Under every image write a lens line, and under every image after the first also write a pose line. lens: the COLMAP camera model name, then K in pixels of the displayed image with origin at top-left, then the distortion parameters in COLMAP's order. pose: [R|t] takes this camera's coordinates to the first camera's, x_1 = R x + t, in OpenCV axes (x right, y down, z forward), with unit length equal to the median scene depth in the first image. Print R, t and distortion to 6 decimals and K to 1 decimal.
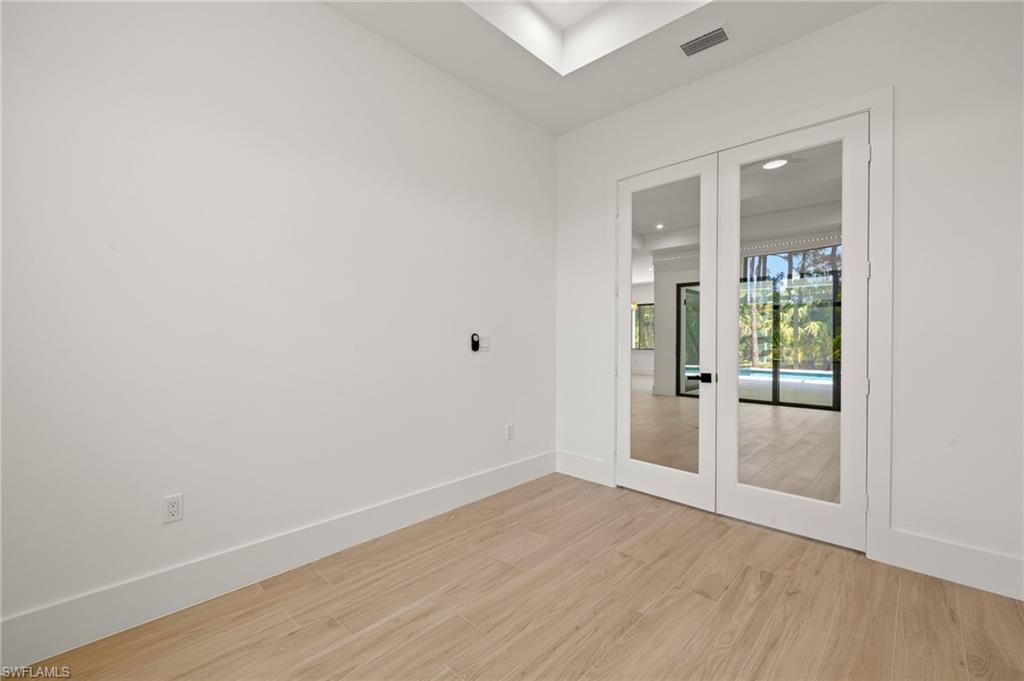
lens RADIAL K [[428.0, 0, 509.1], [0, 428.0, 338.9], [0, 0, 1]] dist [0.000411, 0.000012]
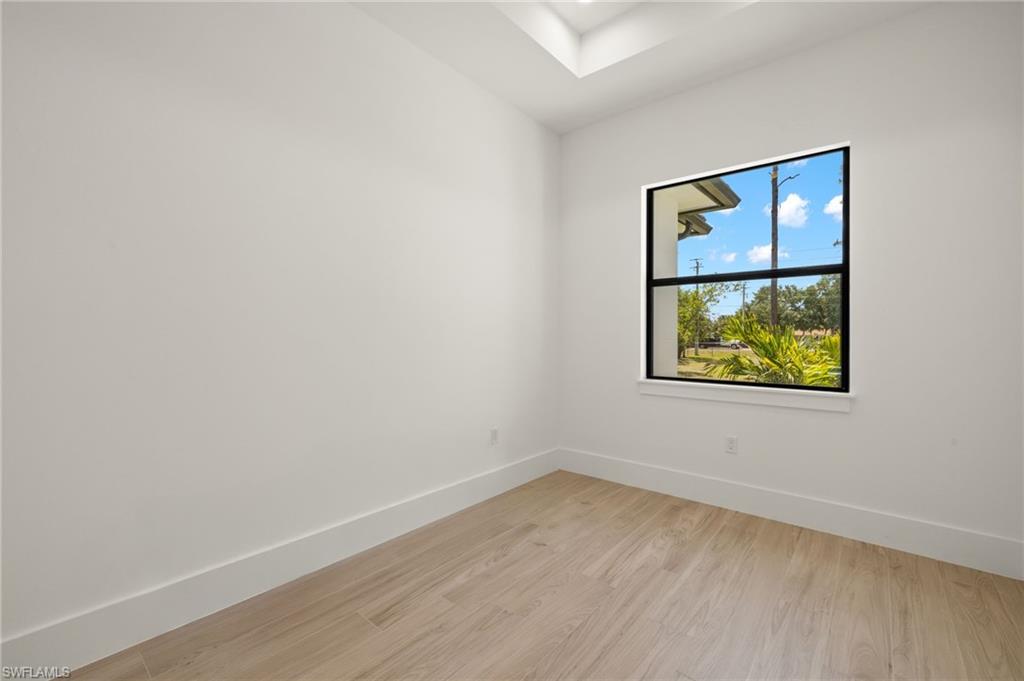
lens RADIAL K [[431.5, 0, 510.0], [0, 431.5, 340.2], [0, 0, 1]] dist [-0.000259, 0.000052]
pose [[-0.998209, -0.006564, -0.059459, 0.288427], [-0.007196, 0.999920, 0.010423, -0.000604], [0.059386, 0.010832, -0.998176, 1.529501]]
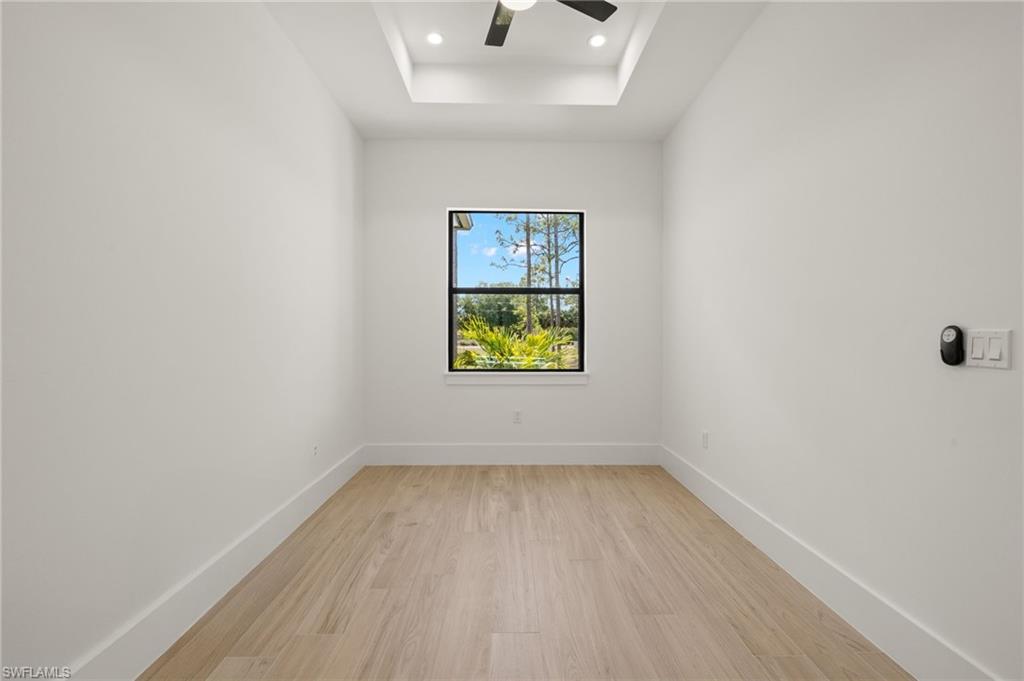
lens RADIAL K [[431.5, 0, 510.0], [0, 431.5, 340.2], [0, 0, 1]] dist [-0.000259, 0.000052]
pose [[-0.714914, 0.001191, -0.699211, 0.829919], [-0.005398, 0.999959, 0.007222, 0.003061], [0.699191, 0.008938, -0.714879, 1.494312]]
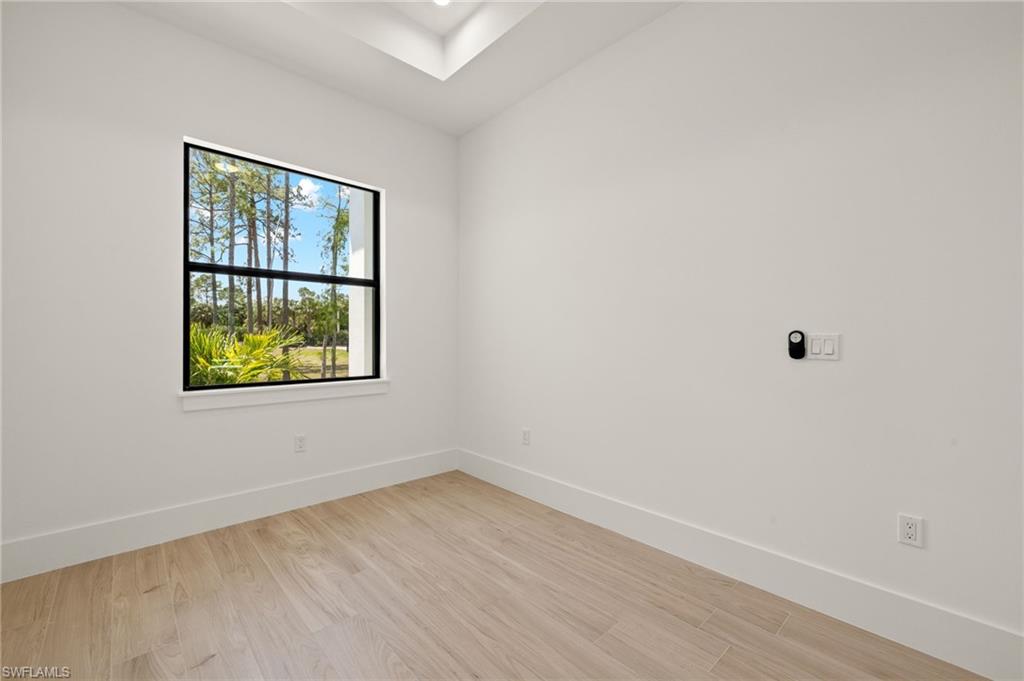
lens RADIAL K [[428.0, 0, 509.1], [0, 428.0, 338.9], [0, 0, 1]] dist [0.000411, 0.000012]
pose [[-0.066996, -0.000446, -0.997753, 0.843935], [-0.005693, 0.999984, -0.000064, 0.003279], [0.997737, 0.005676, -0.066997, 0.939844]]
